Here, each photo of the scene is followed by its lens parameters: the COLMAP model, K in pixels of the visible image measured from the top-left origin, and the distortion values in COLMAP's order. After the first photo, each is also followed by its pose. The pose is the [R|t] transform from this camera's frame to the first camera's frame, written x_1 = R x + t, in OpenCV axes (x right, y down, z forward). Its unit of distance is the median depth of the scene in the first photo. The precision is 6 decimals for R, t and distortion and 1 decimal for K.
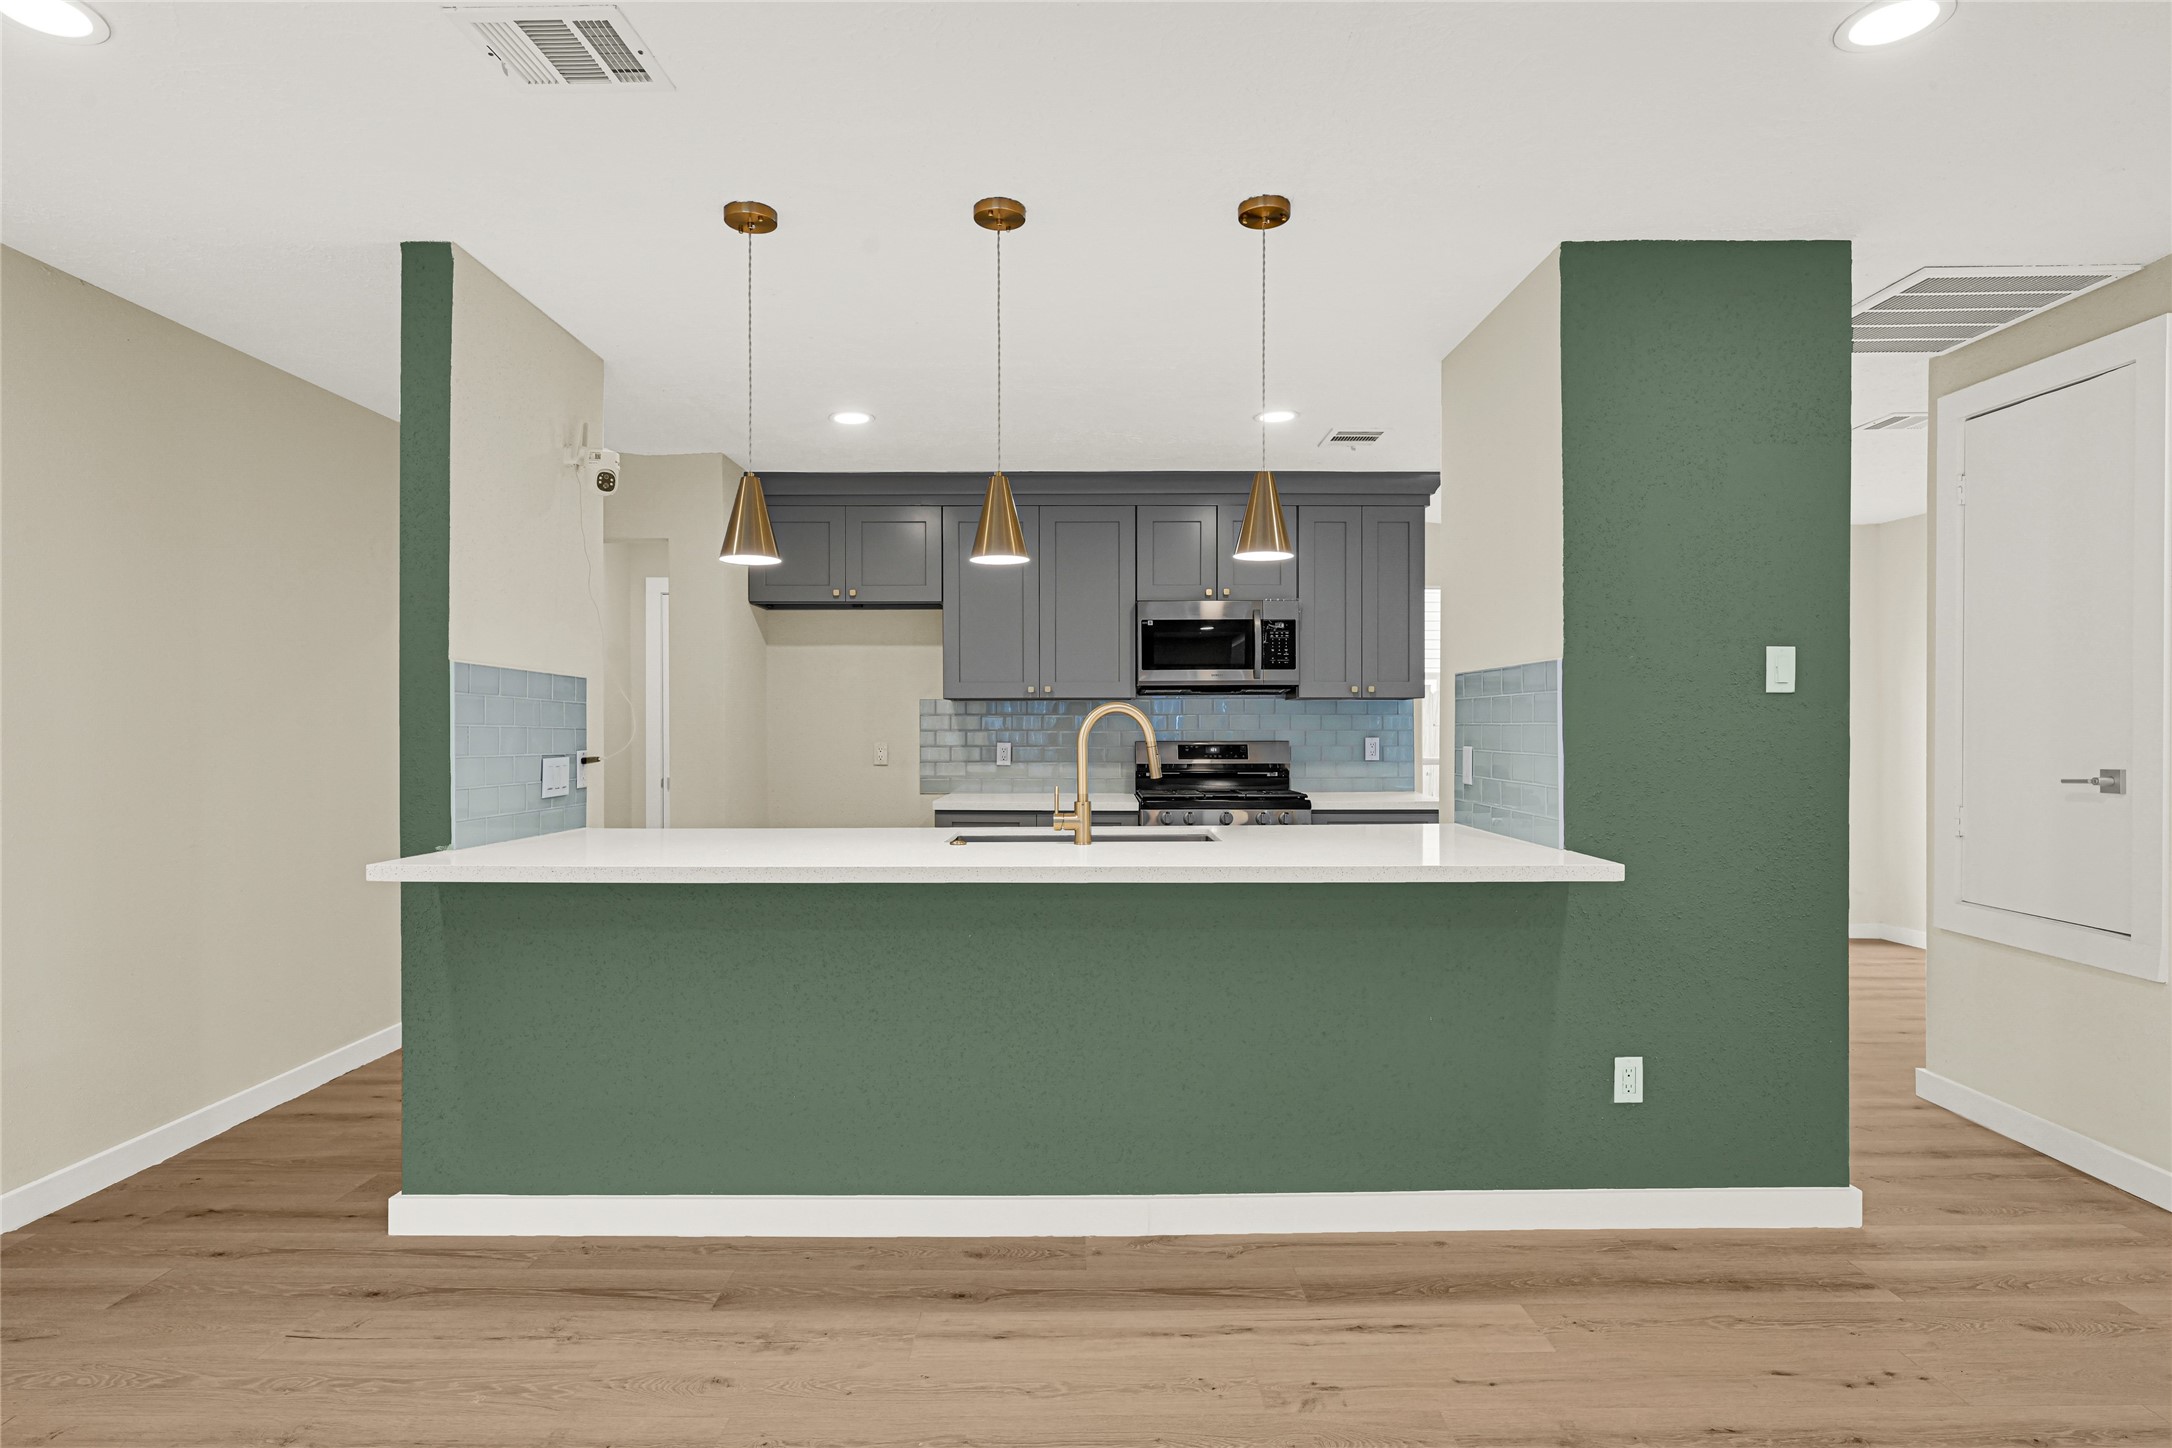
lens RADIAL K [[1173.9, 0, 1078.9], [0, 1173.9, 735.6], [0, 0, 1]] dist [-0.000929, 0.000899]
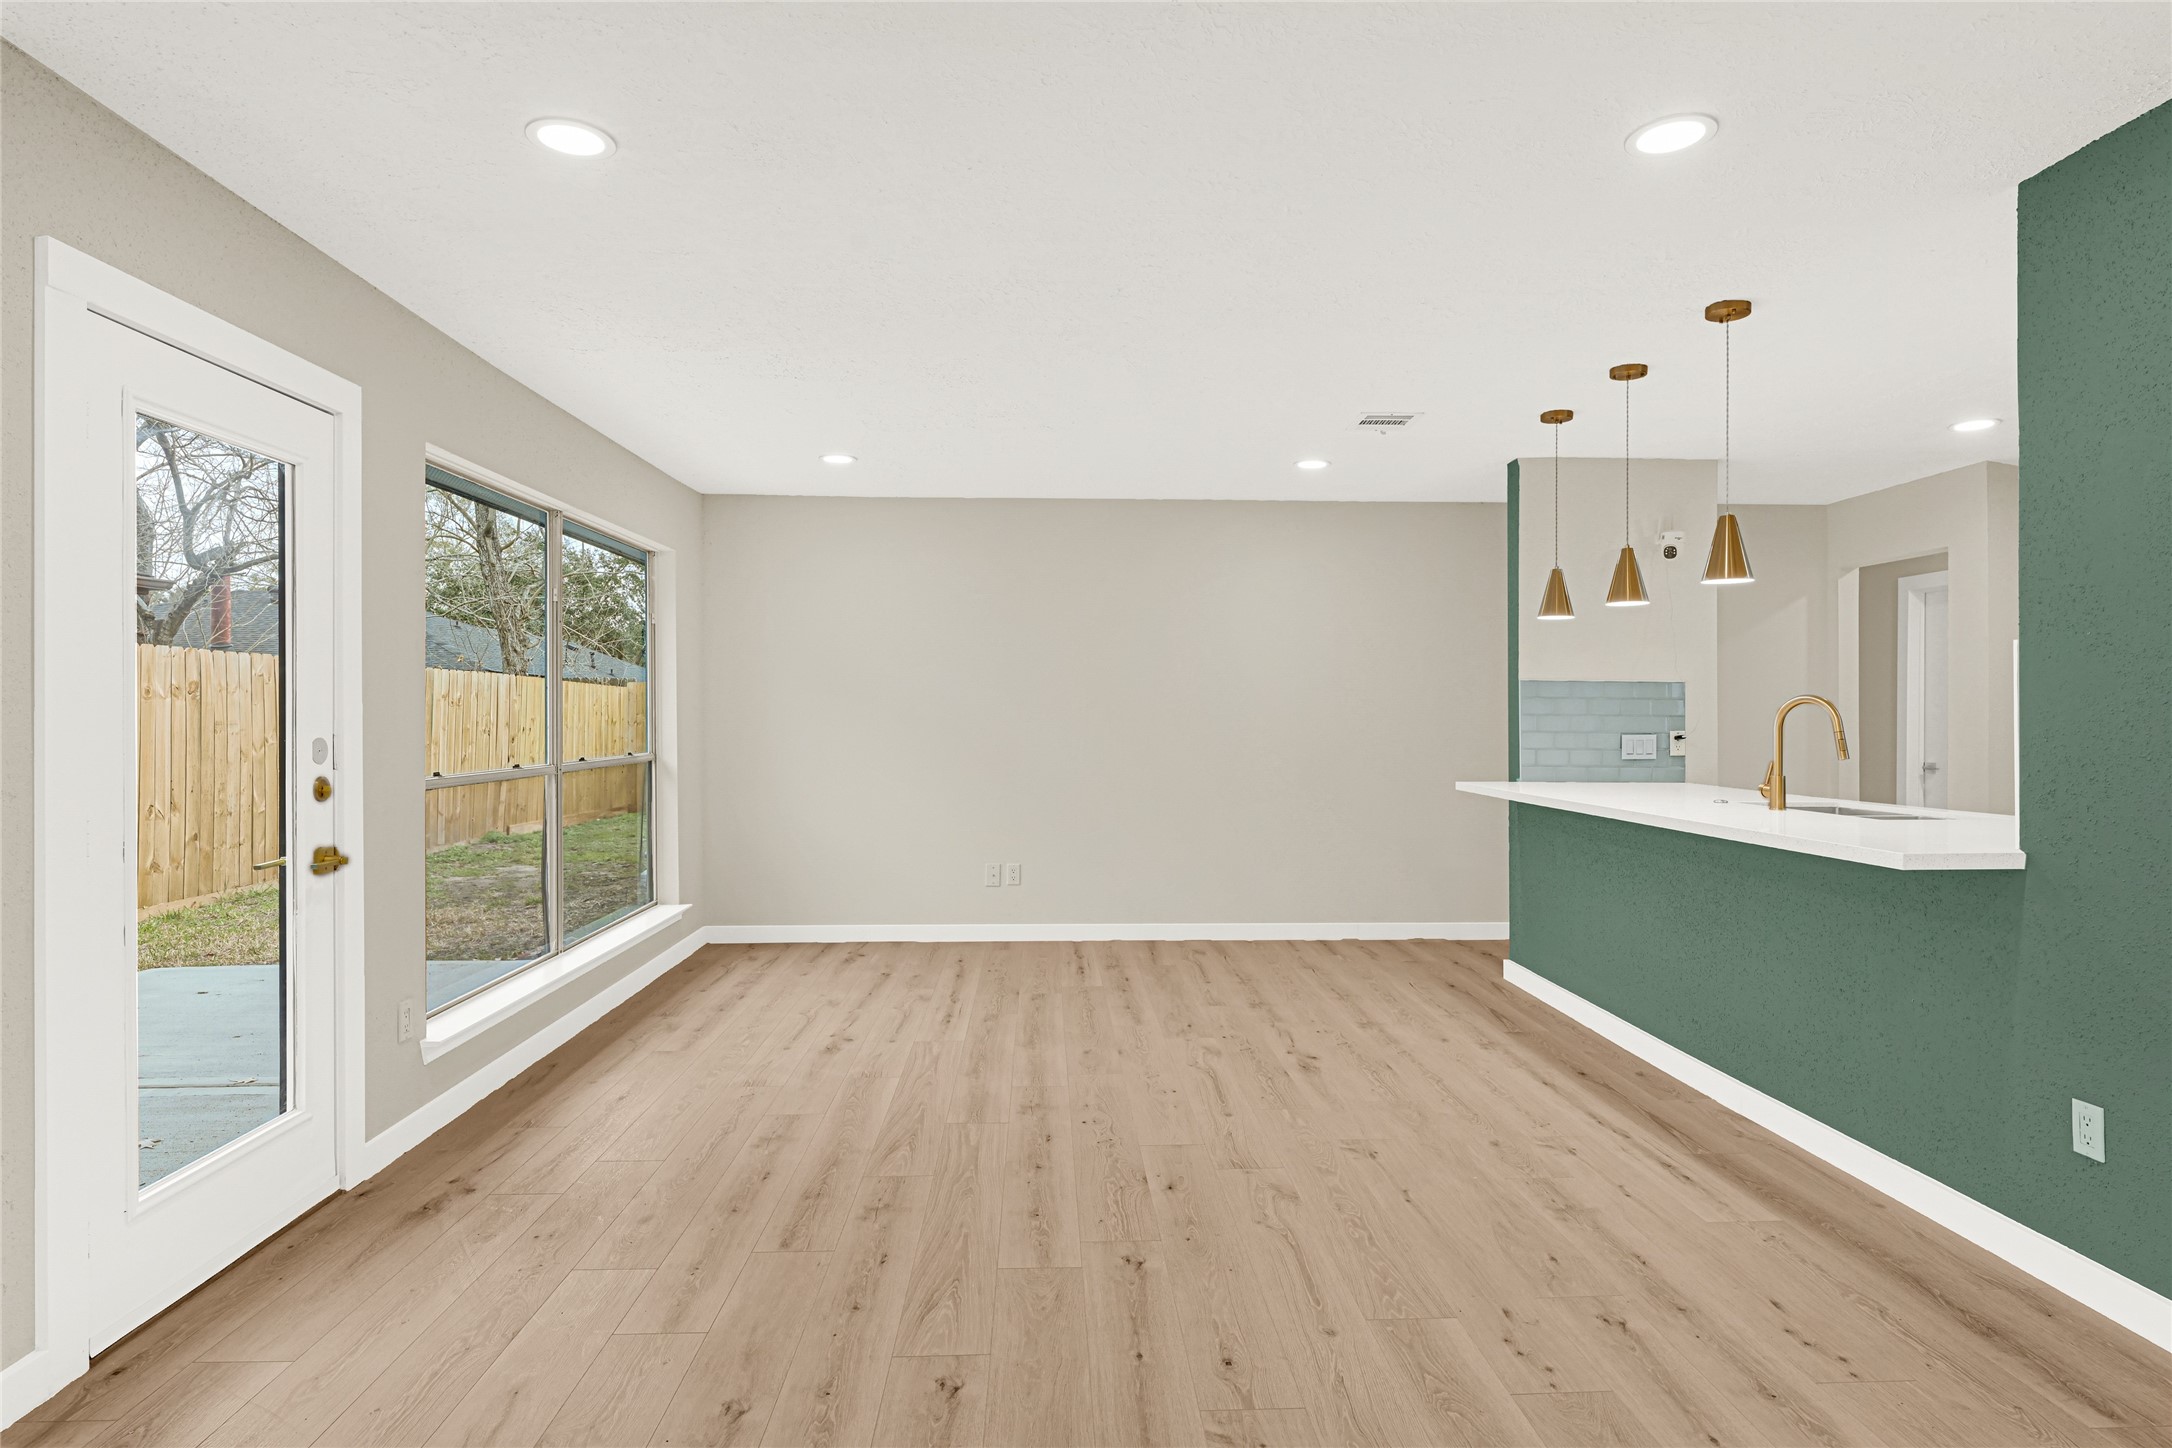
lens RADIAL K [[1173.9, 0, 1089.3], [0, 1173.9, 722.4], [0, 0, 1]] dist [-0.000929, 0.000899]
pose [[0.032501, 0.005973, -0.999454, 1.433484], [-0.007198, 0.999958, 0.005742, -0.001898], [0.999446, 0.007008, 0.032543, 0.273806]]
